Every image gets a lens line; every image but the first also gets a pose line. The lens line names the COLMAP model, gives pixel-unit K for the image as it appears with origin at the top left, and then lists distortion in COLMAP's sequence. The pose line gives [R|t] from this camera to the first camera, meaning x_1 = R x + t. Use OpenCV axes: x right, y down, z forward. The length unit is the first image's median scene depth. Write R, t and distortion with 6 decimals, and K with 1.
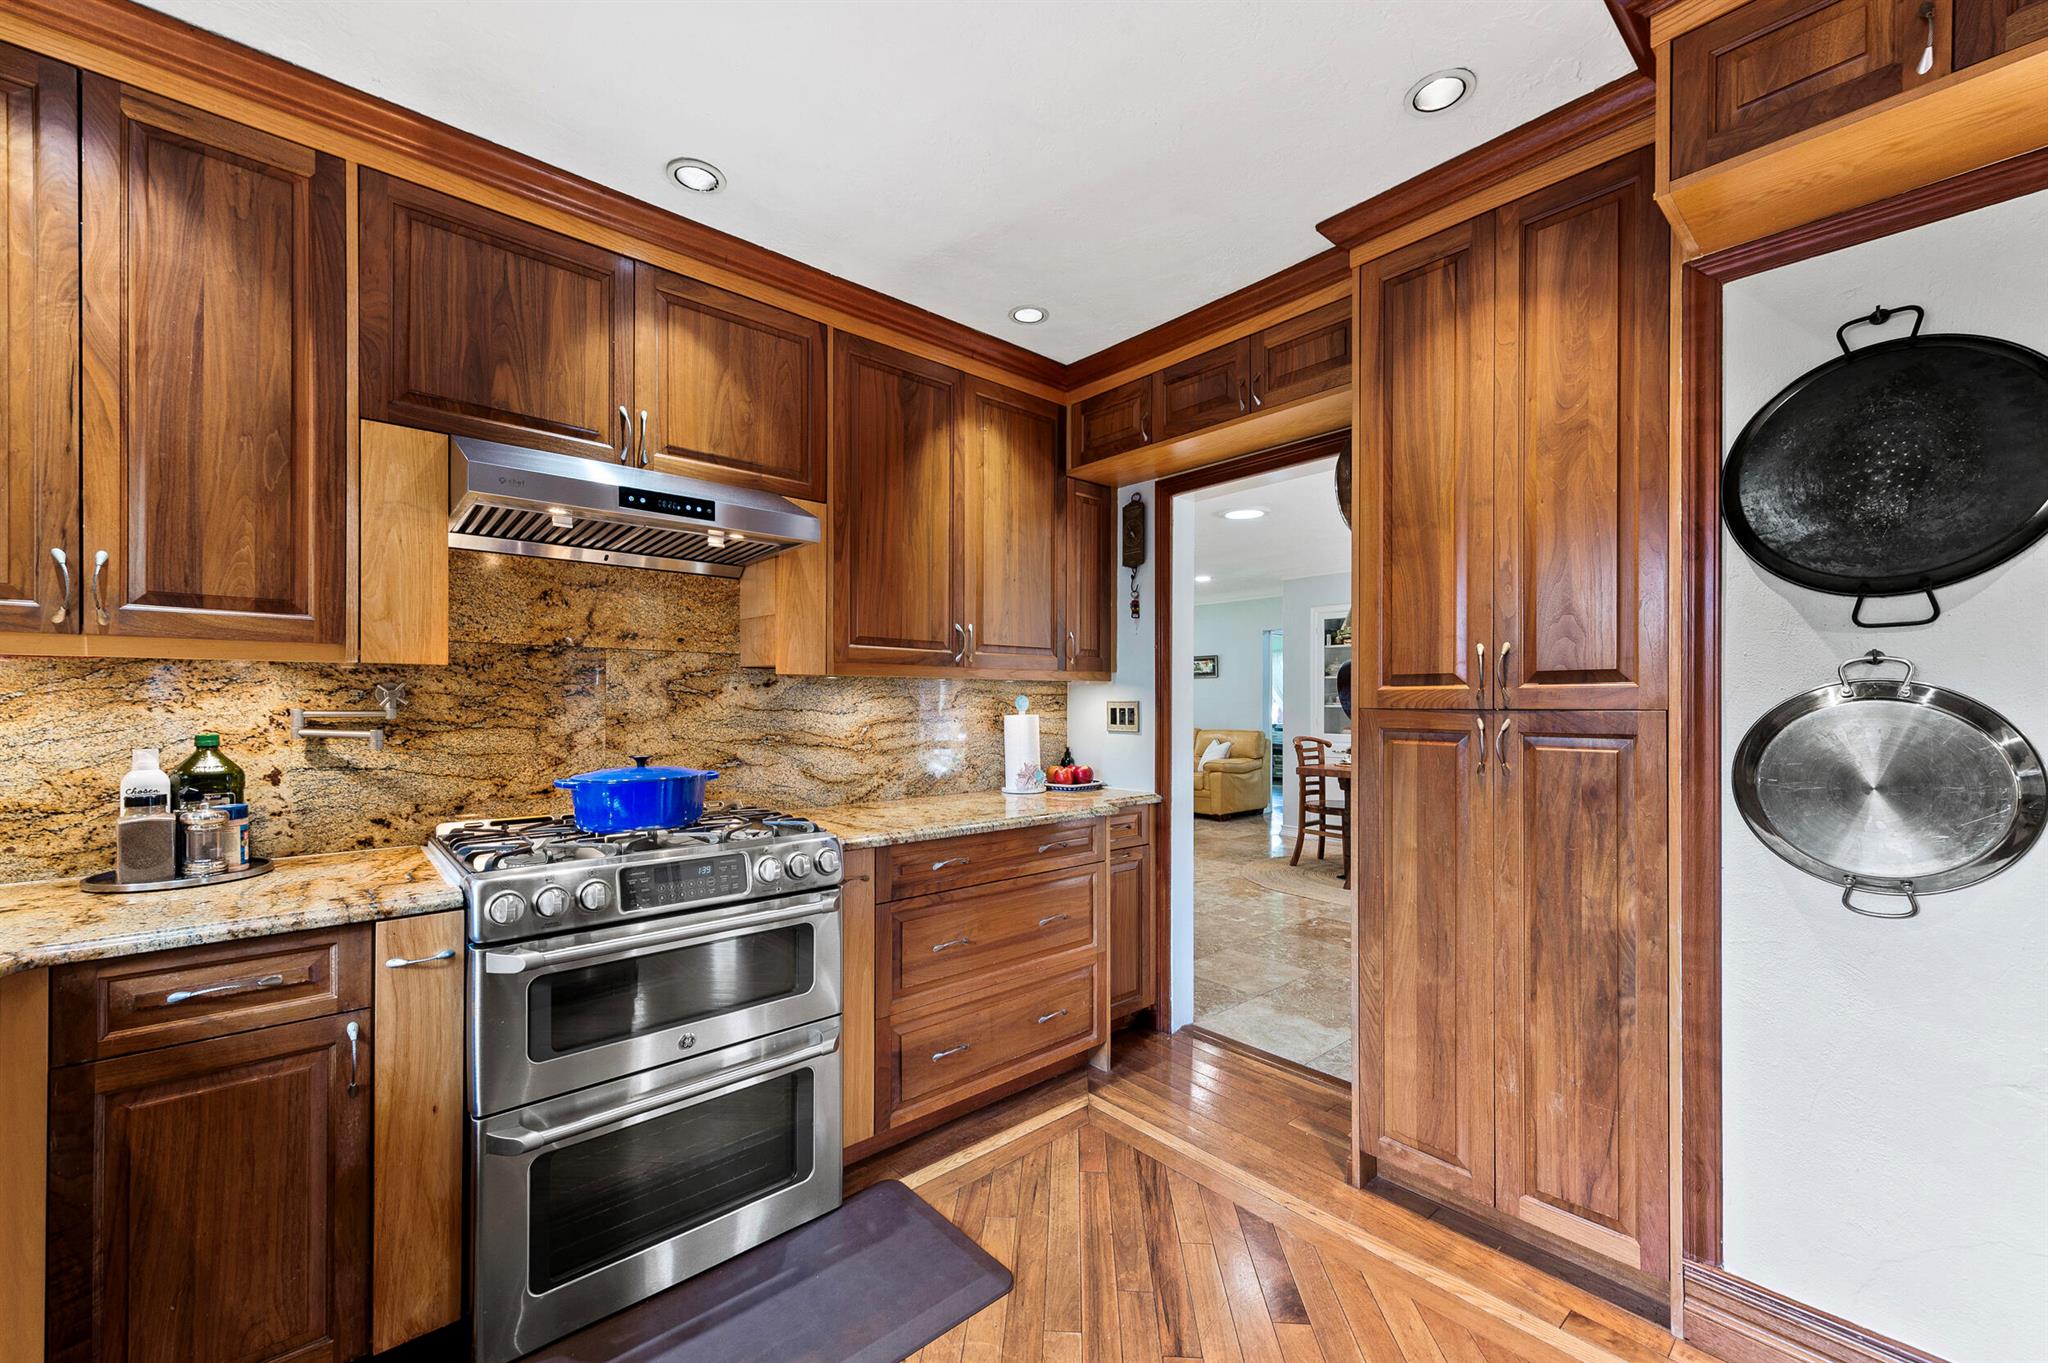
lens RADIAL K [[818.2, 0, 1023.9], [0, 818.2, 700.5], [0, 0, 1]] dist [0.012023, -0.002982]
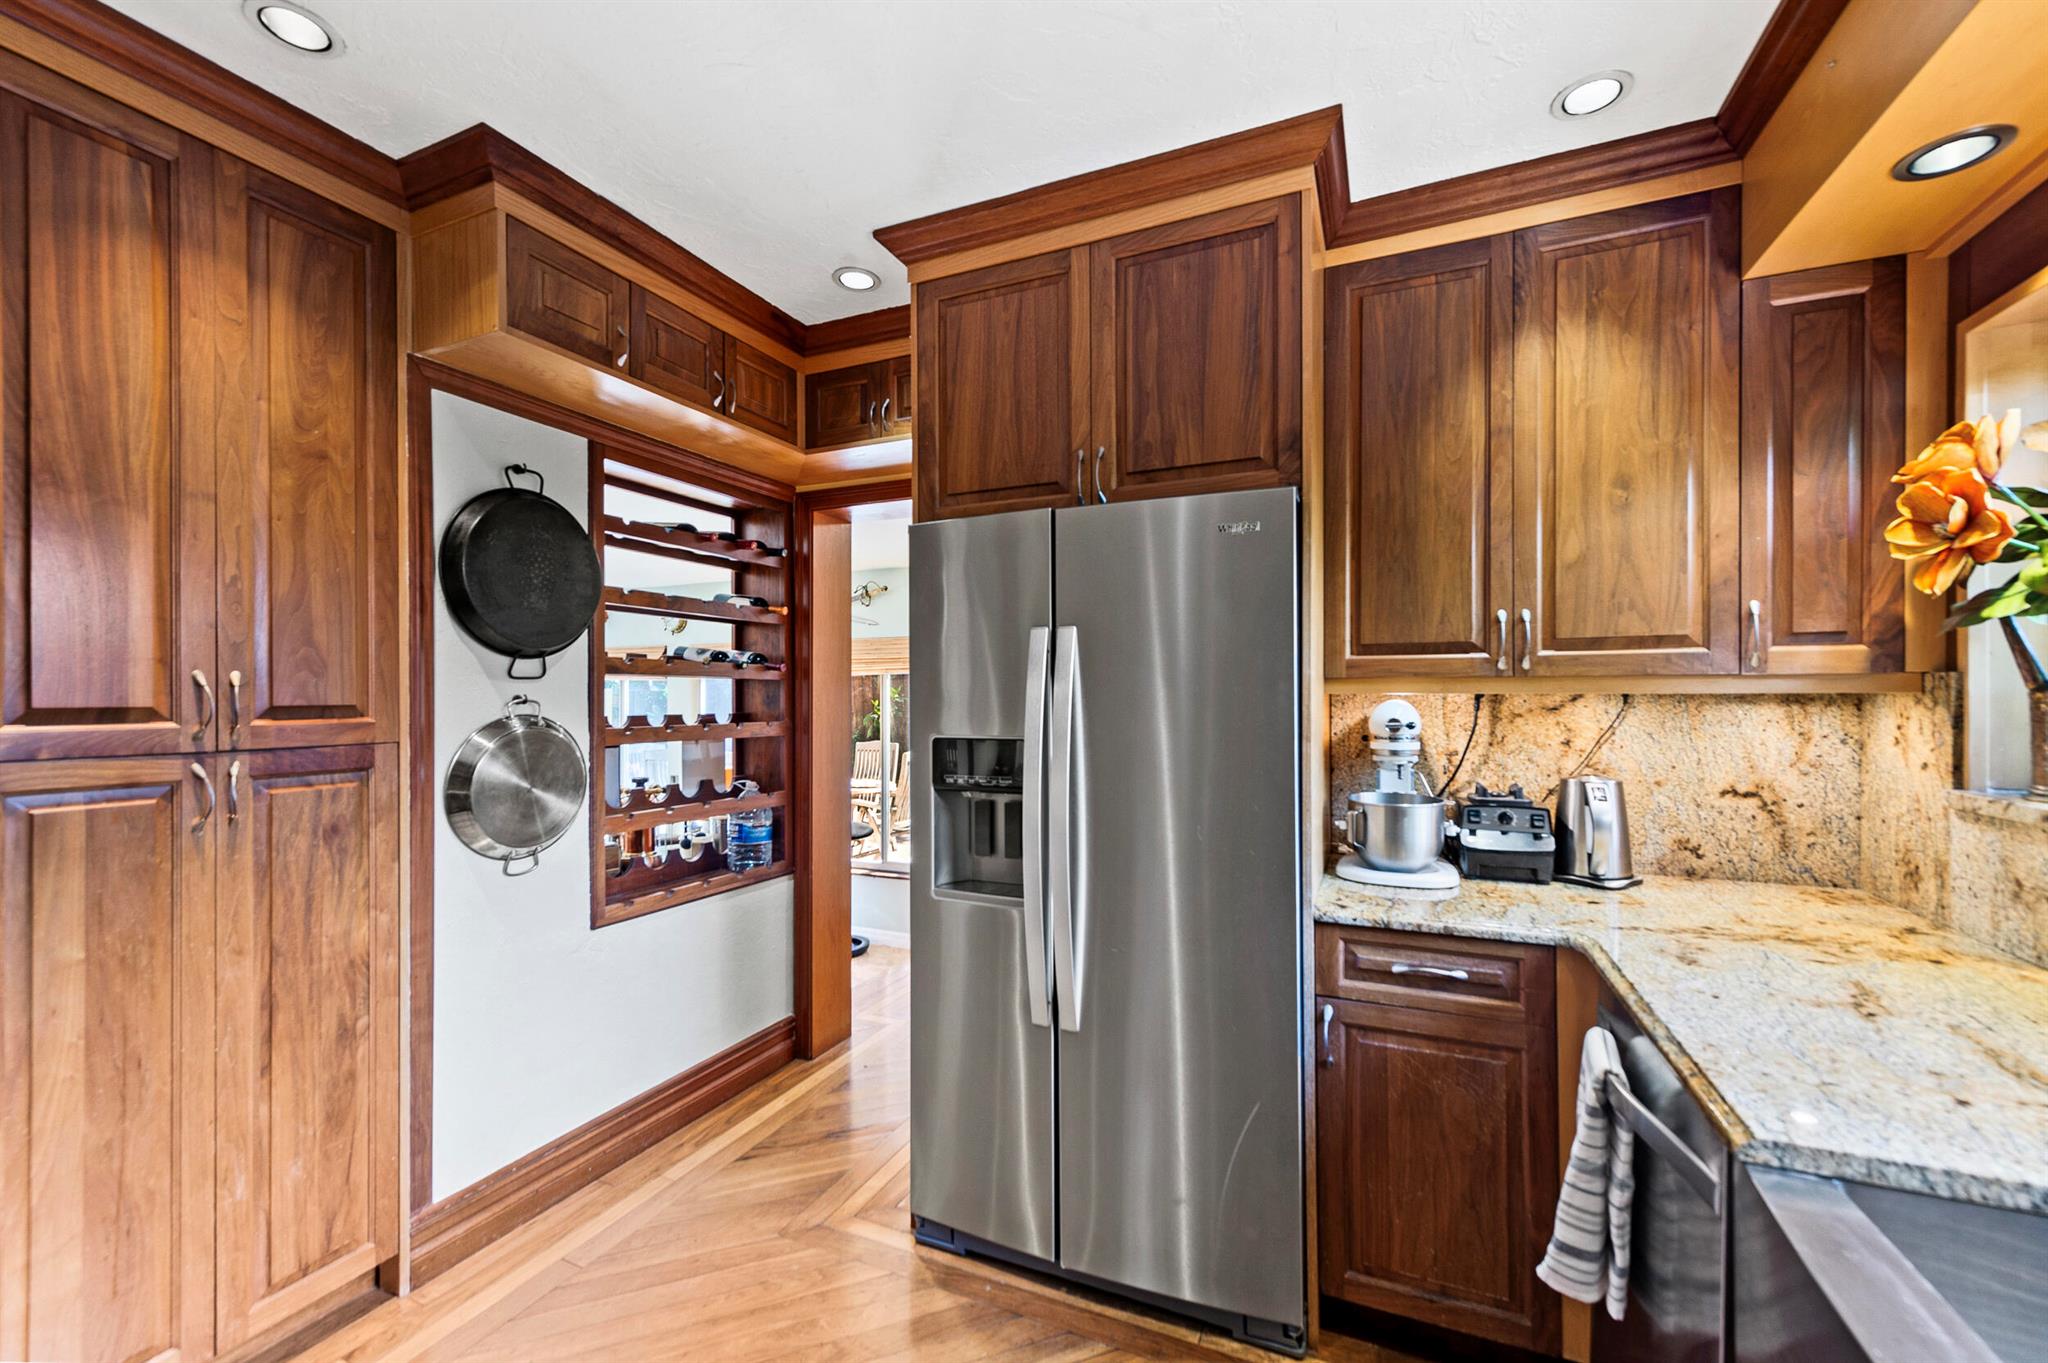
lens RADIAL K [[818.2, 0, 1008.5], [0, 818.2, 696.8], [0, 0, 1]] dist [0.012023, -0.002982]
pose [[-0.403368, 0.001595, 0.915037, -0.460833], [0.002674, 0.999996, -0.000565, -0.037752], [-0.915034, 0.002219, -0.403370, 0.549383]]
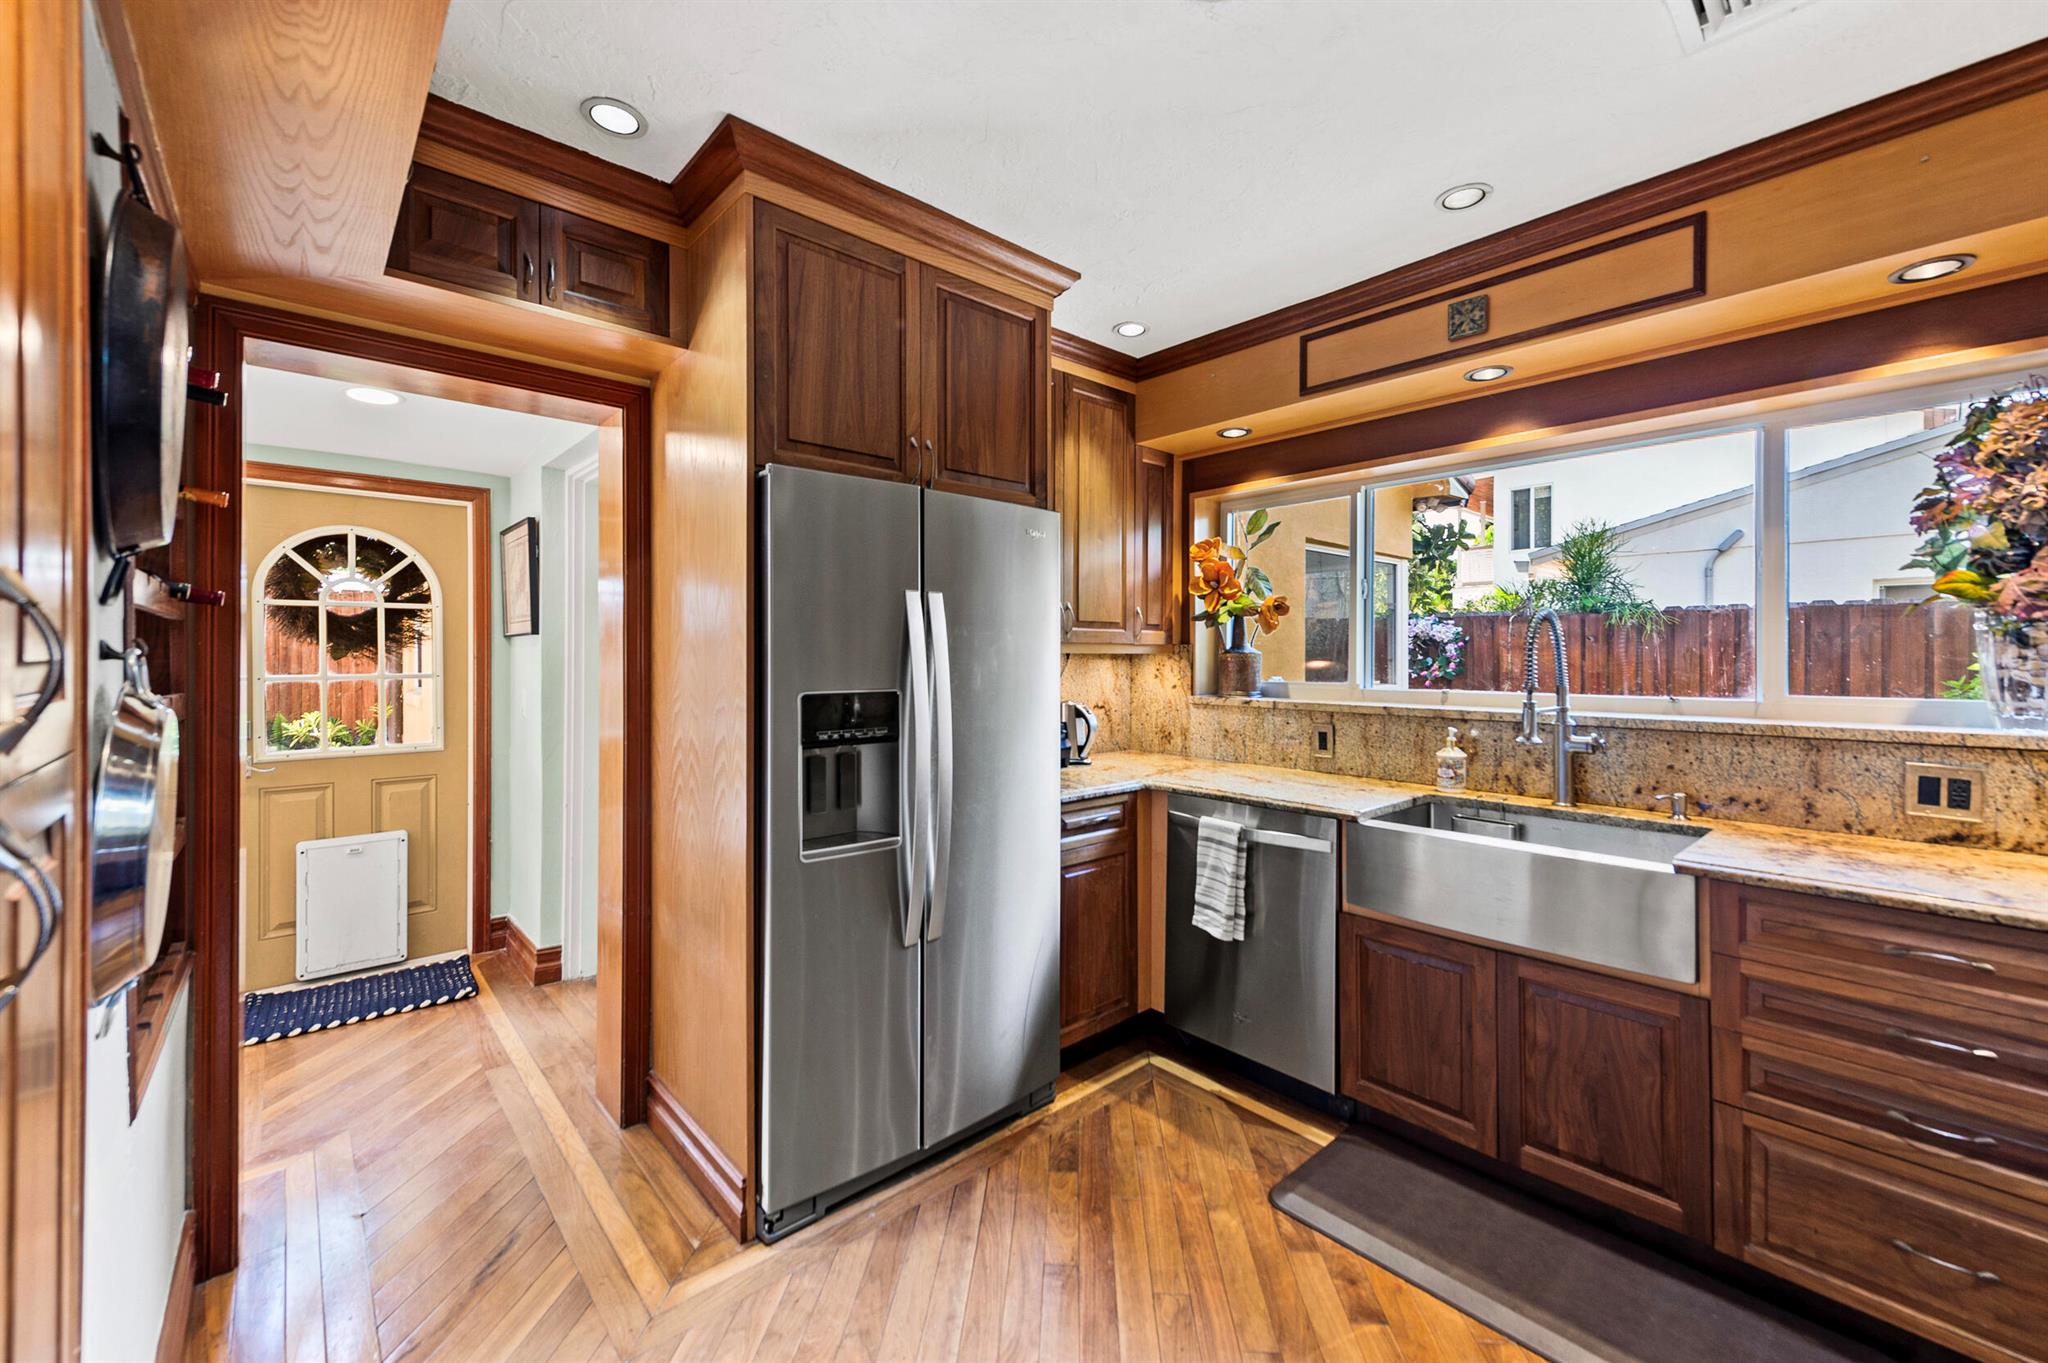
lens RADIAL K [[818.2, 0, 1026.3], [0, 818.2, 655.7], [0, 0, 1]] dist [0.012023, -0.002982]
pose [[-0.999977, -0.000972, 0.006680, 0.193593], [-0.000981, 0.999999, -0.001276, -0.033012], [-0.006679, -0.001283, -0.999977, 1.155219]]
